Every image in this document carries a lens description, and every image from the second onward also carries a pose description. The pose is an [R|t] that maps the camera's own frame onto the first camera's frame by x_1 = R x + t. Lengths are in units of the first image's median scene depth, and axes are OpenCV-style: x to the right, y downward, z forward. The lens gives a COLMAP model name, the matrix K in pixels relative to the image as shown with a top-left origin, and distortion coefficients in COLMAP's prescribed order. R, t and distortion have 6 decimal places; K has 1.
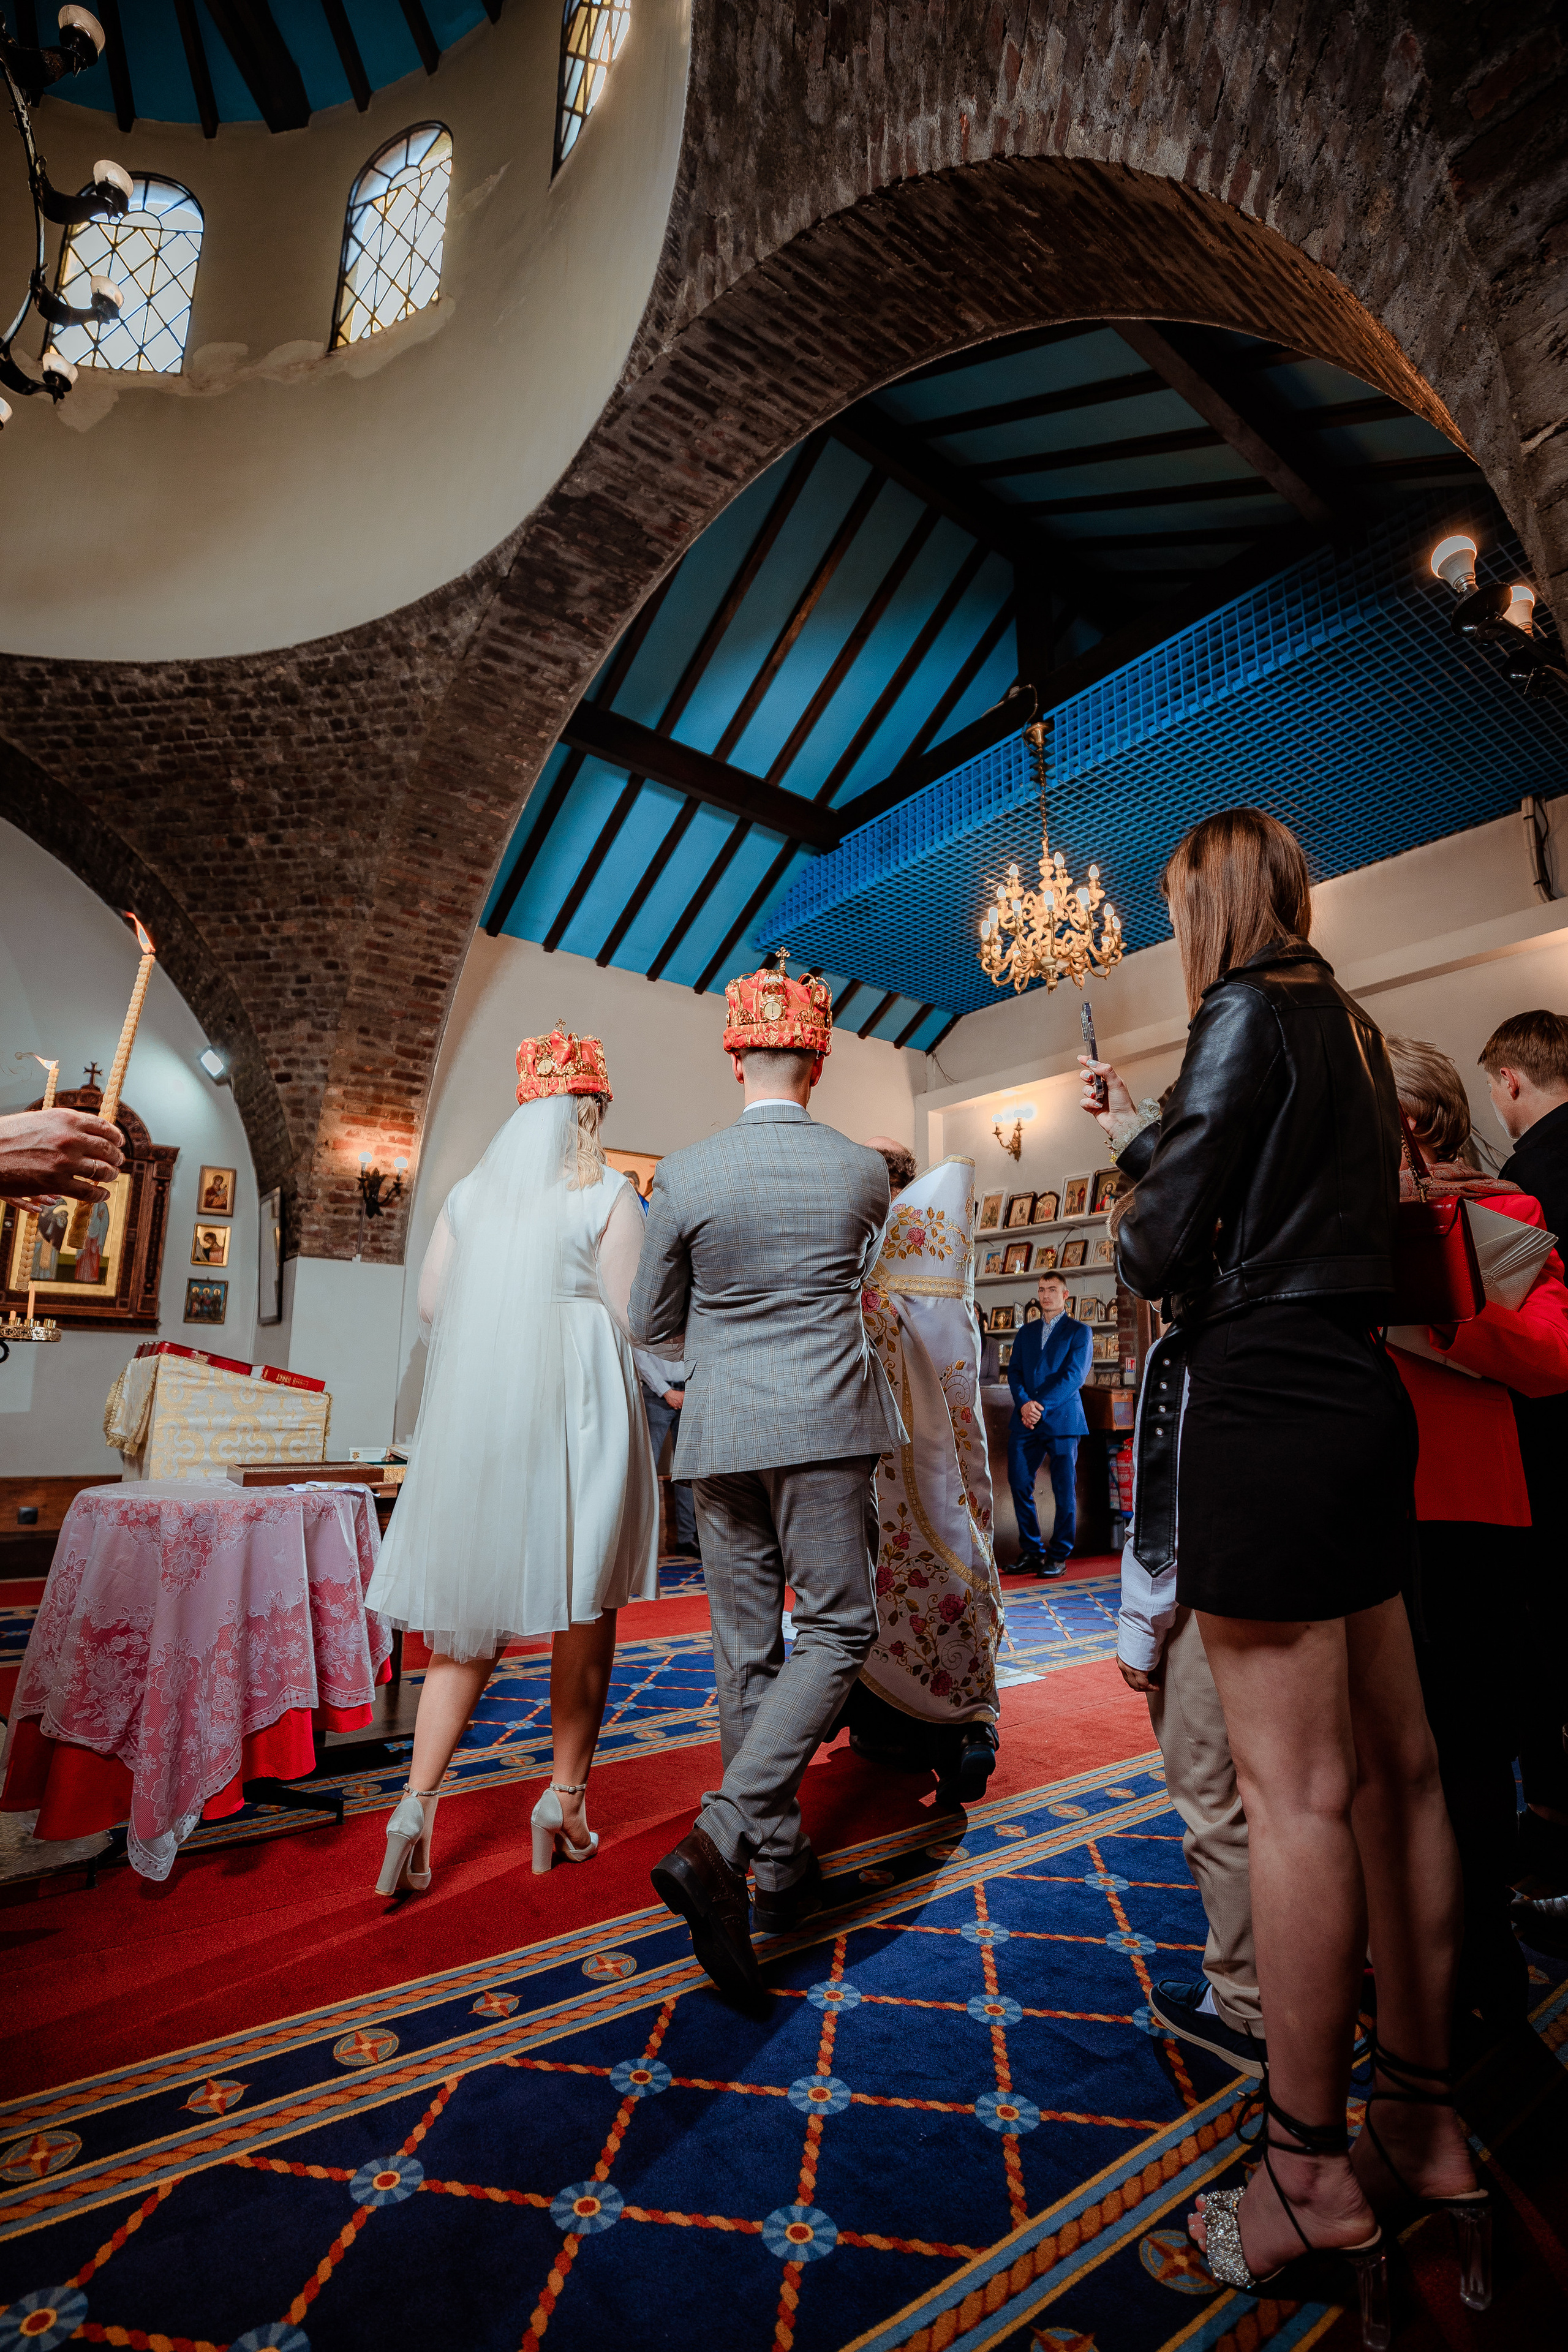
lens RADIAL K [[1135.1, 0, 783.0], [0, 1135.1, 1180.9], [0, 0, 1]] dist [0.016199, 0.002935]
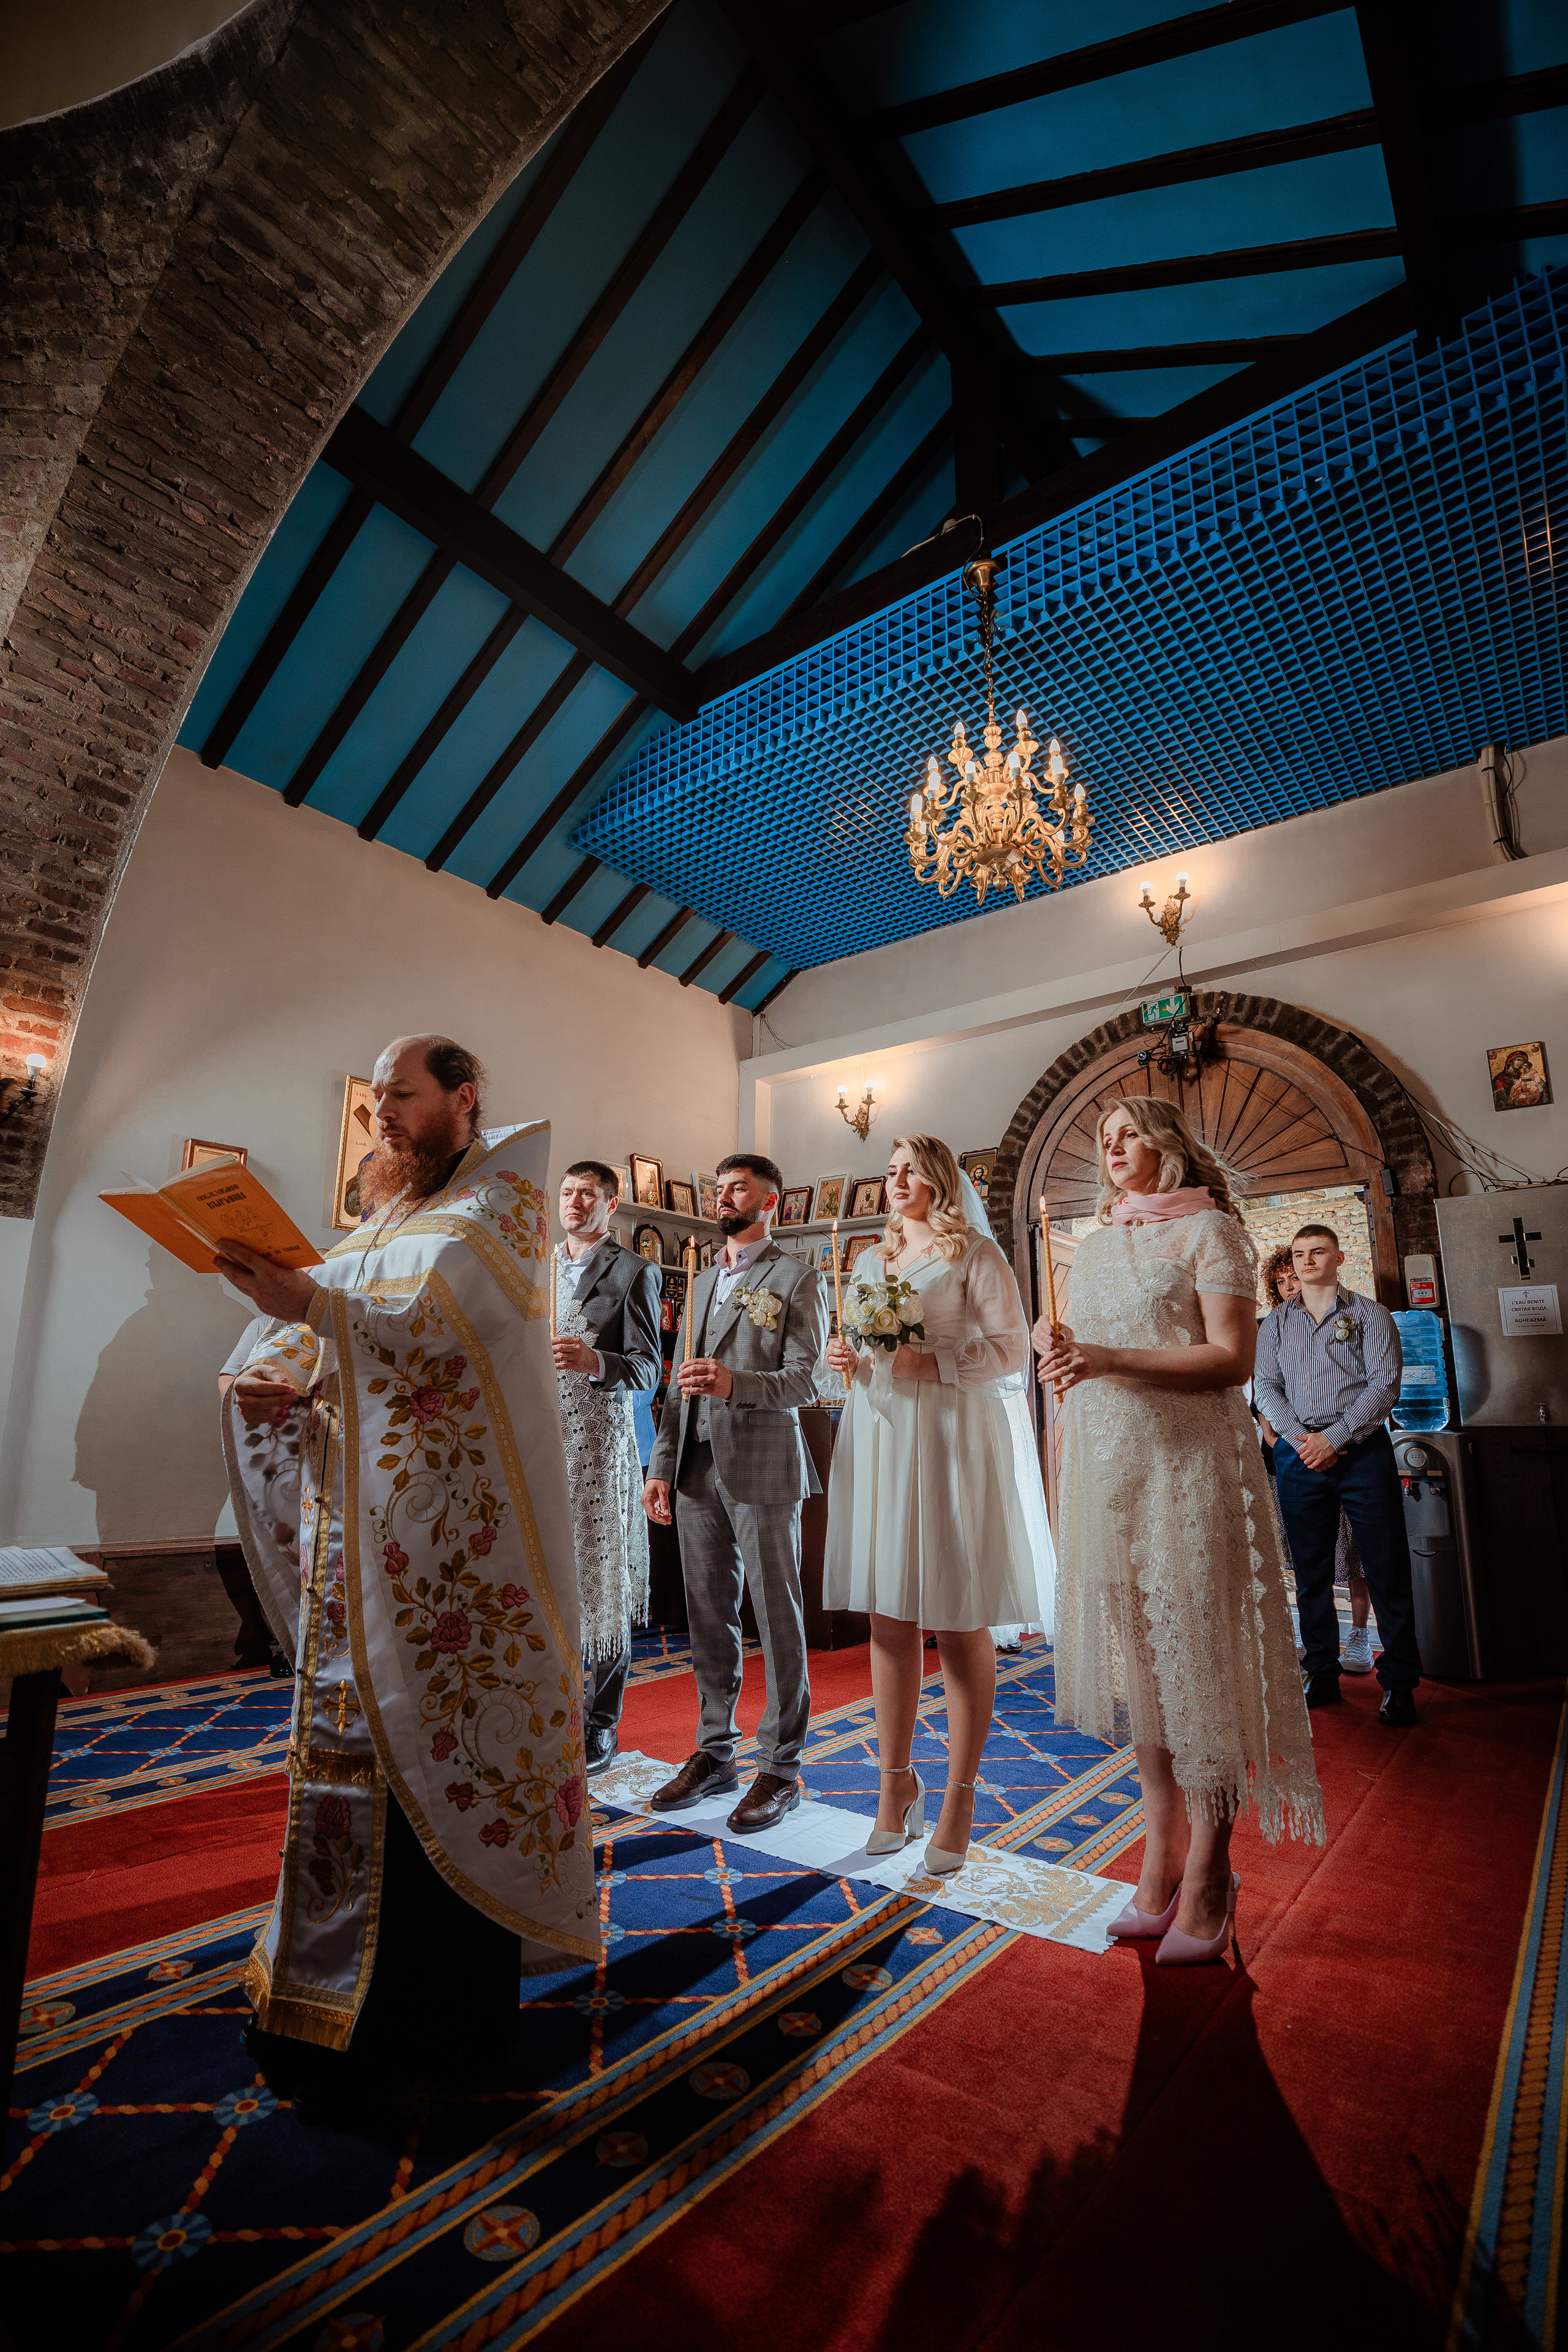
lens RADIAL K [[1135.1, 0, 787.8], [0, 1135.1, 1181.6], [0, 0, 1]] dist [0.016199, 0.002935]
pose [[0.969707, 0.055598, 0.237861, -0.066915], [-0.051336, 0.998391, -0.024078, 0.049541], [-0.238817, 0.011137, 0.971001, 0.252738]]
